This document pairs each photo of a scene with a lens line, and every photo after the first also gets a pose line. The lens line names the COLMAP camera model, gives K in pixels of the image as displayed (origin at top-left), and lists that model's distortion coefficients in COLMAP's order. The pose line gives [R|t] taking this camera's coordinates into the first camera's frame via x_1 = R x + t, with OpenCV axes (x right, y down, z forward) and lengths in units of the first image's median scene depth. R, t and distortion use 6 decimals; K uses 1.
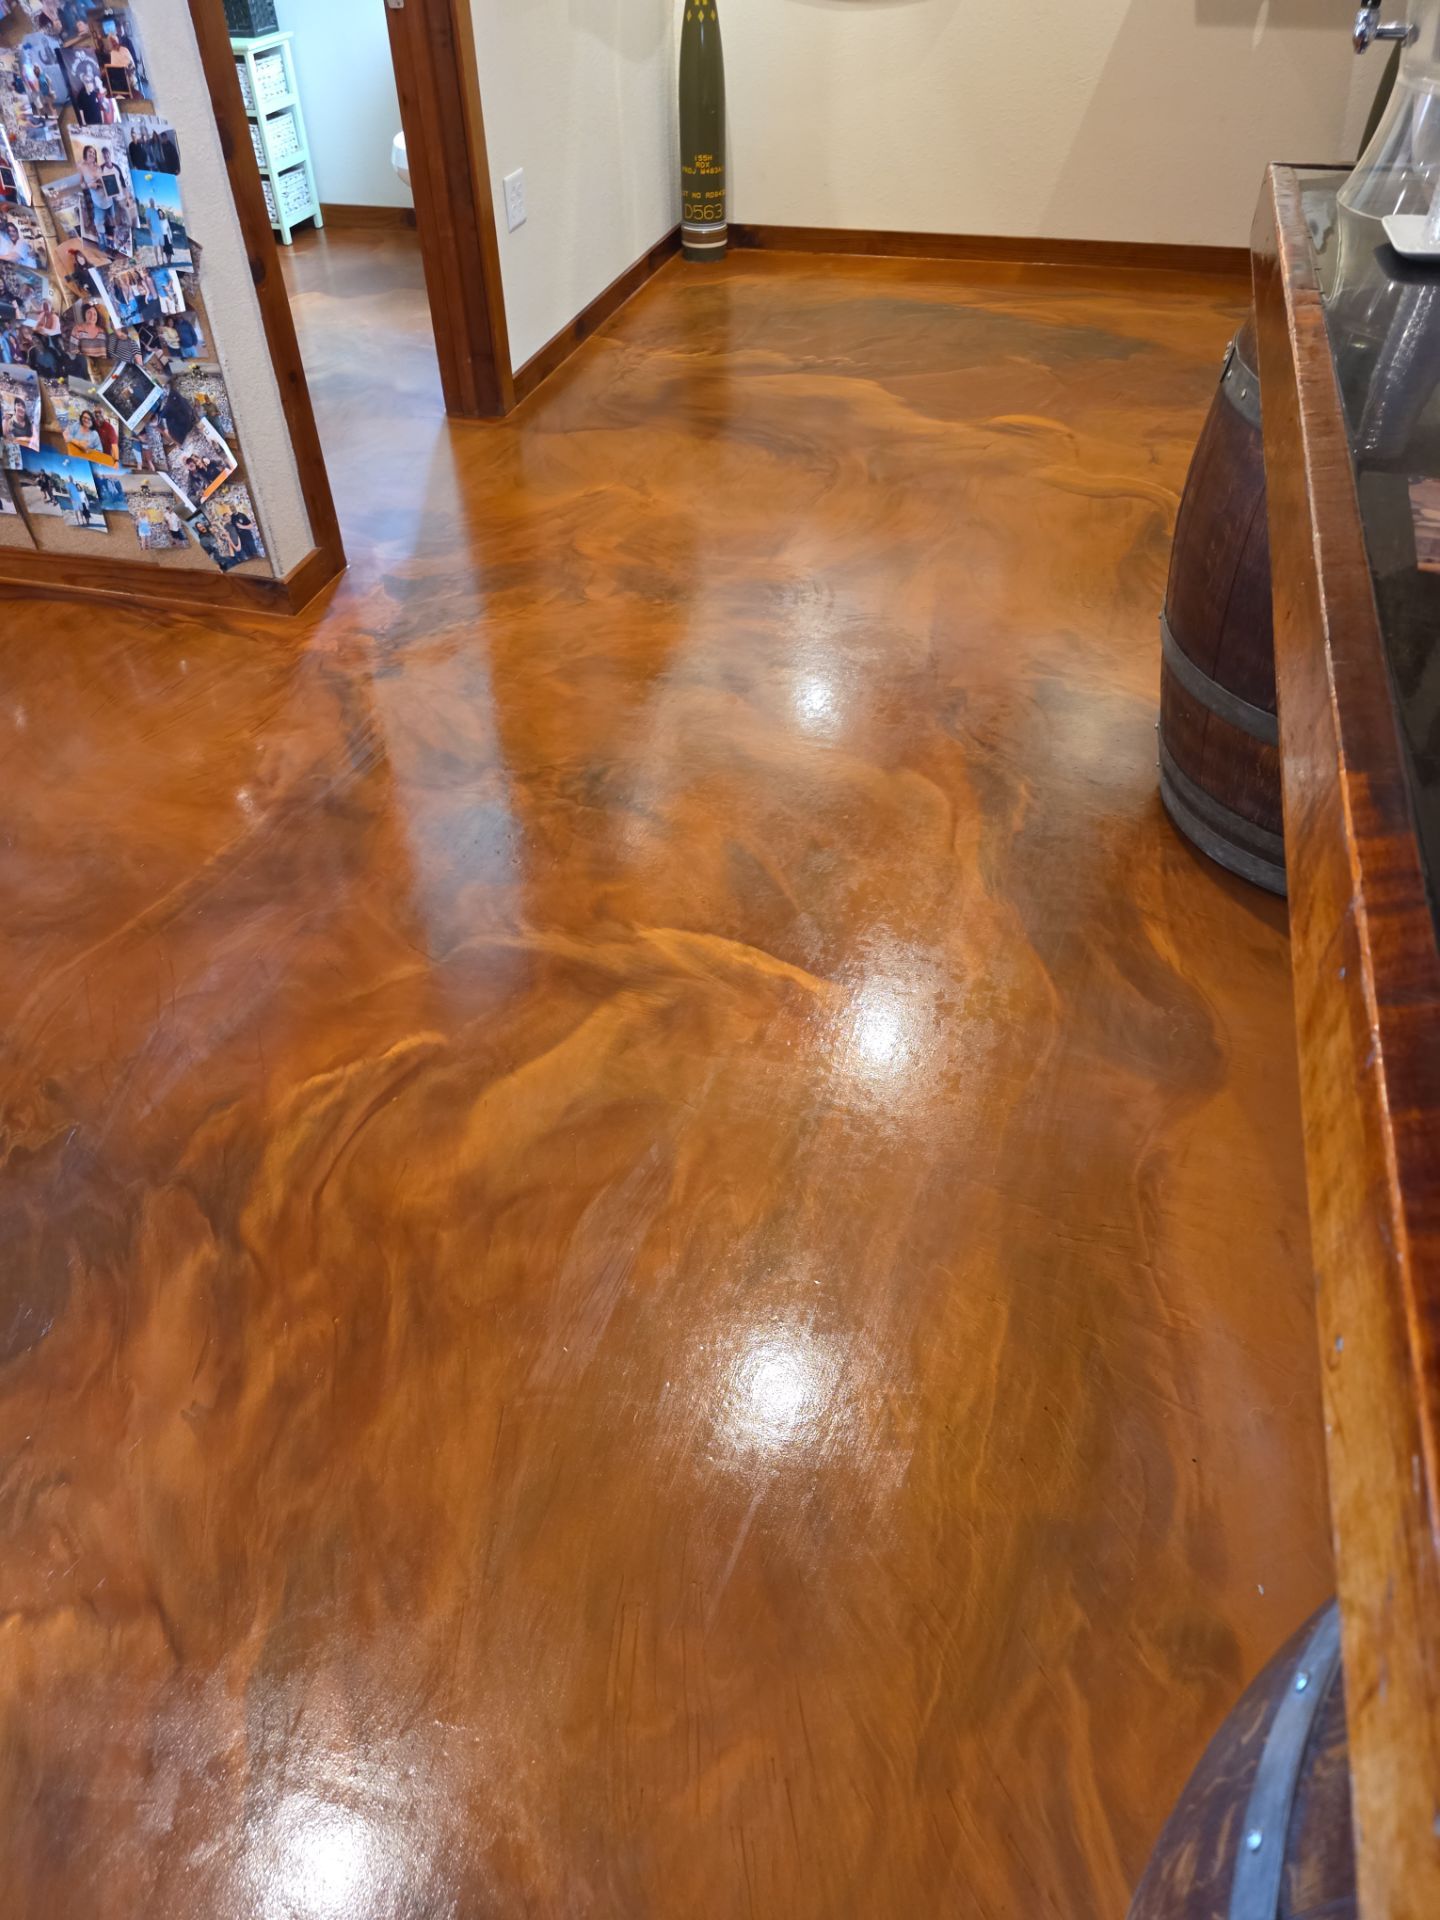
lens RADIAL K [[1302.0, 0, 706.8], [0, 1302.0, 976.5], [0, 0, 1]] dist [0.031774, -0.031349]
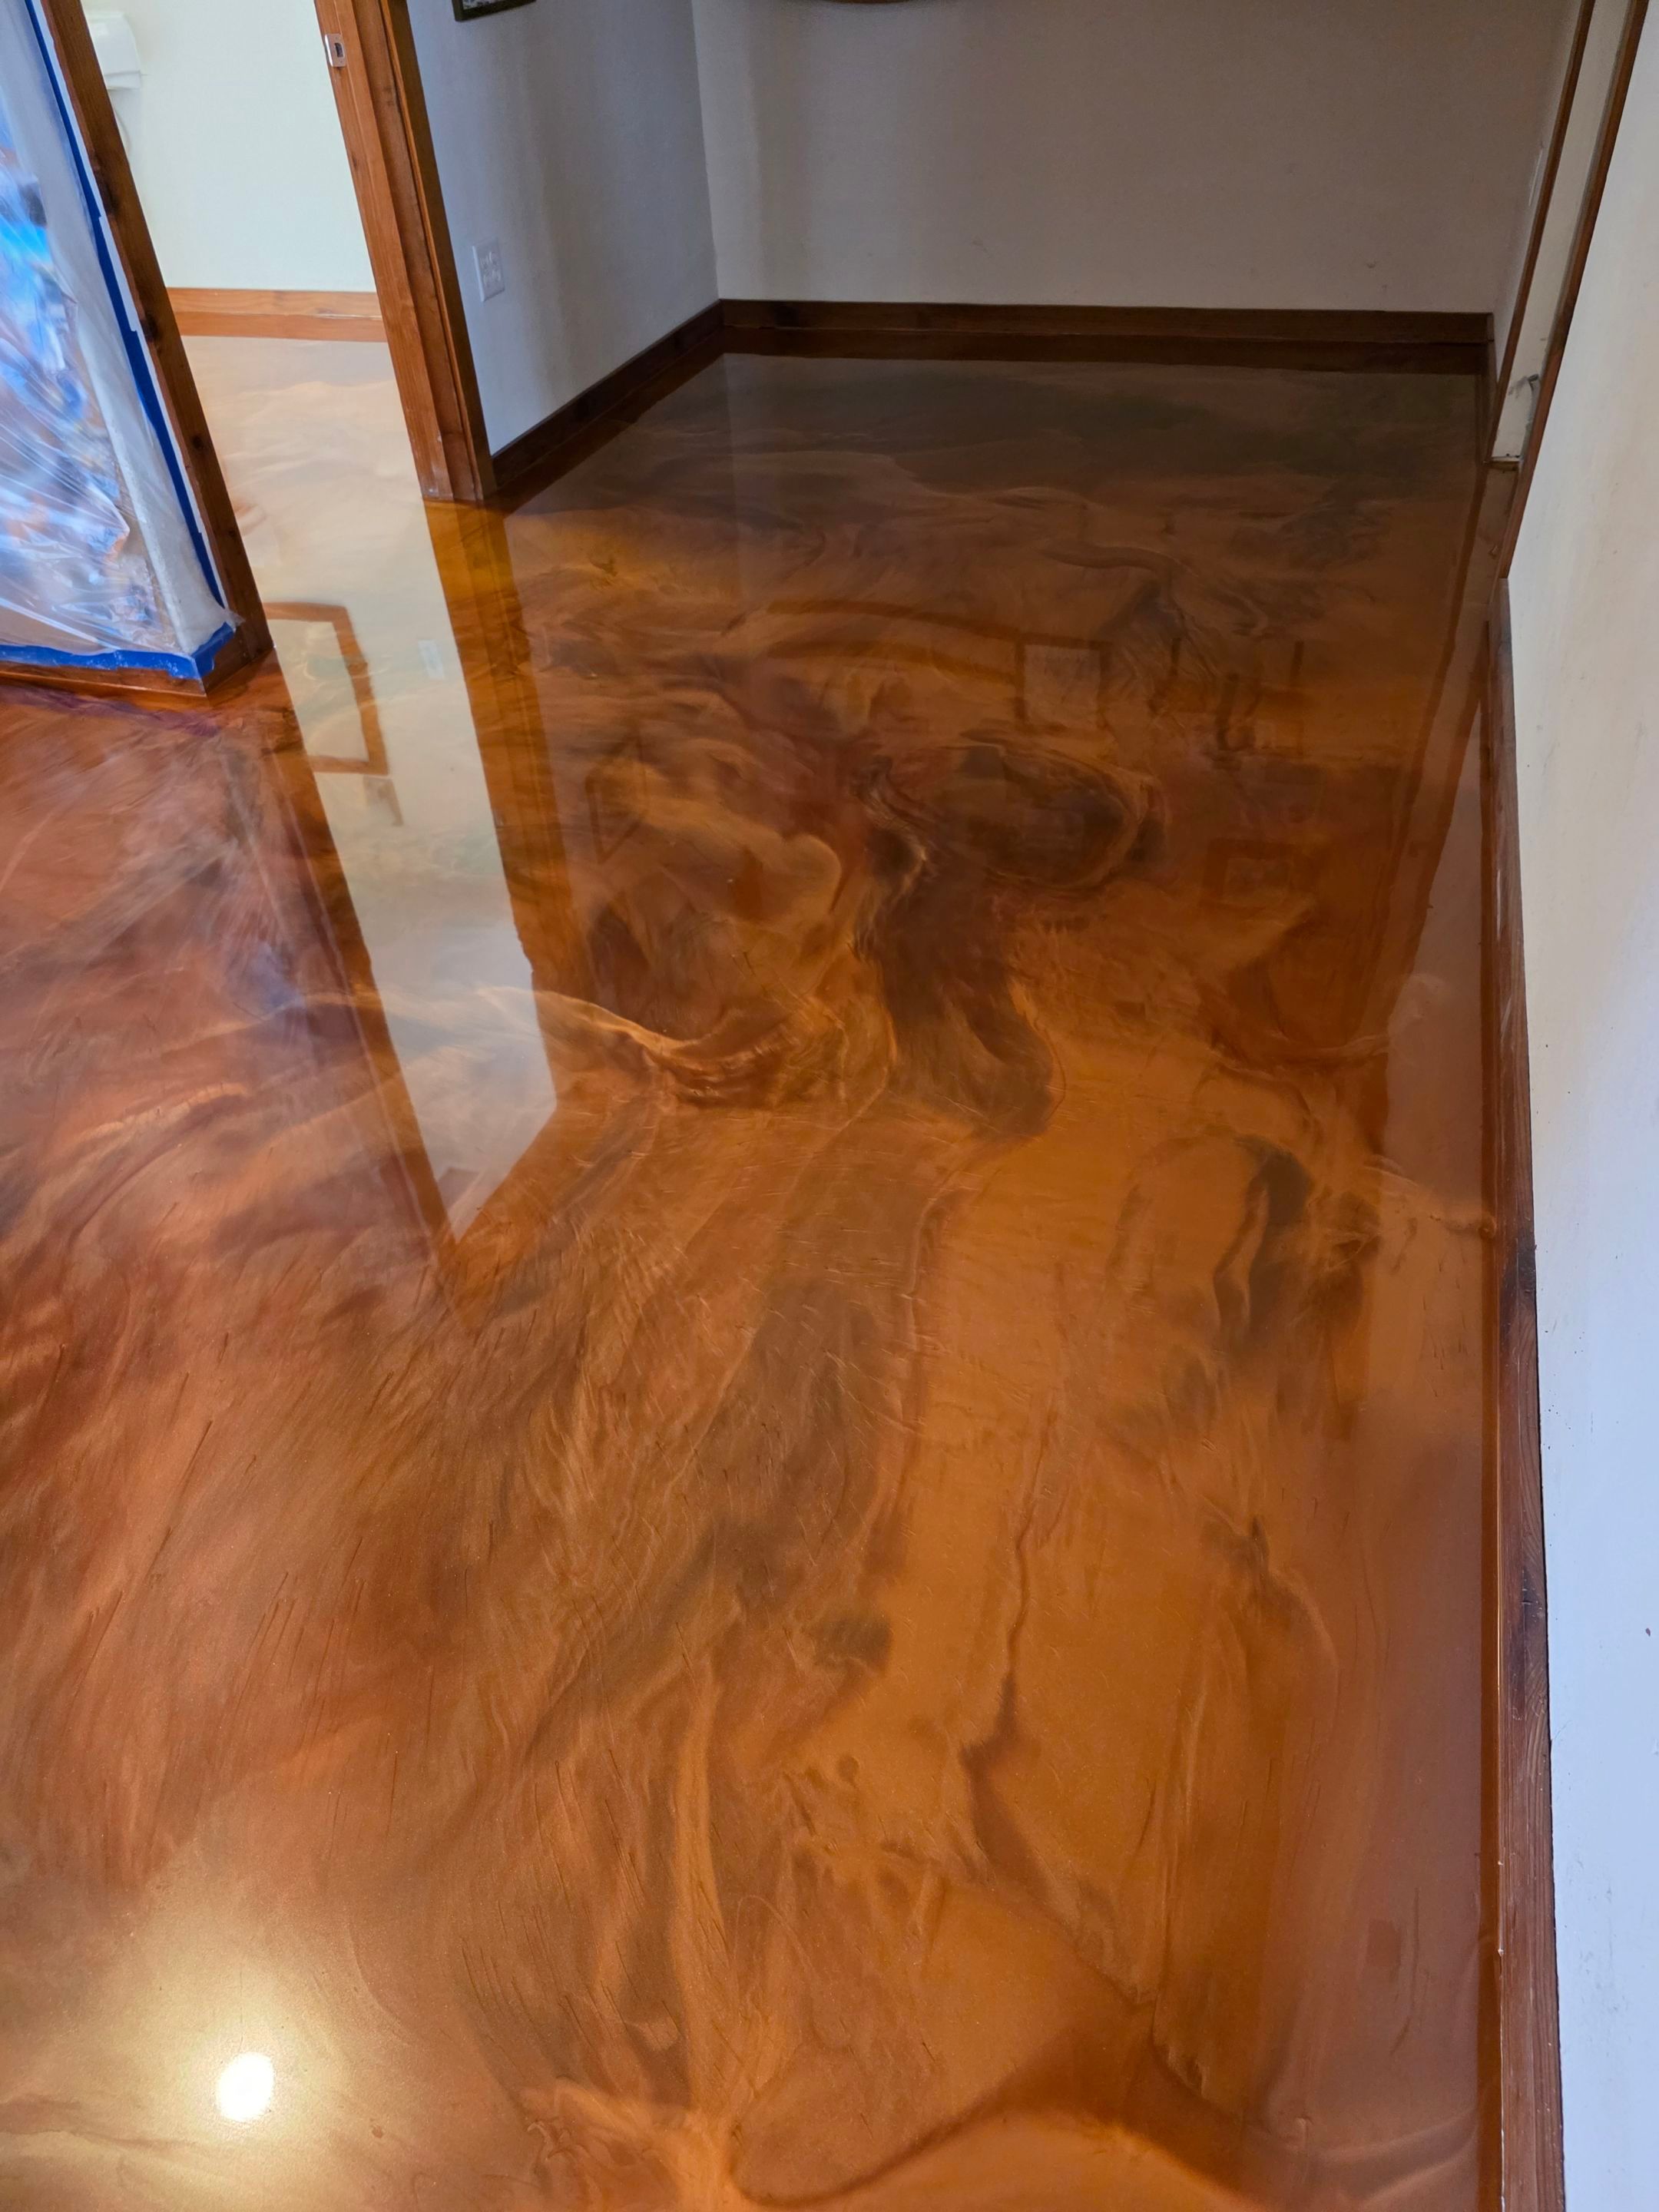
lens RADIAL K [[1520.1, 0, 839.3], [0, 1520.1, 1114.8], [0, 0, 1]] dist [0.041046, -0.020175]
pose [[0.999151, -0.001123, -0.041193, 0.222470], [-0.000877, 0.998822, -0.048515, 0.095302], [0.041199, 0.048510, 0.997973, -0.082129]]
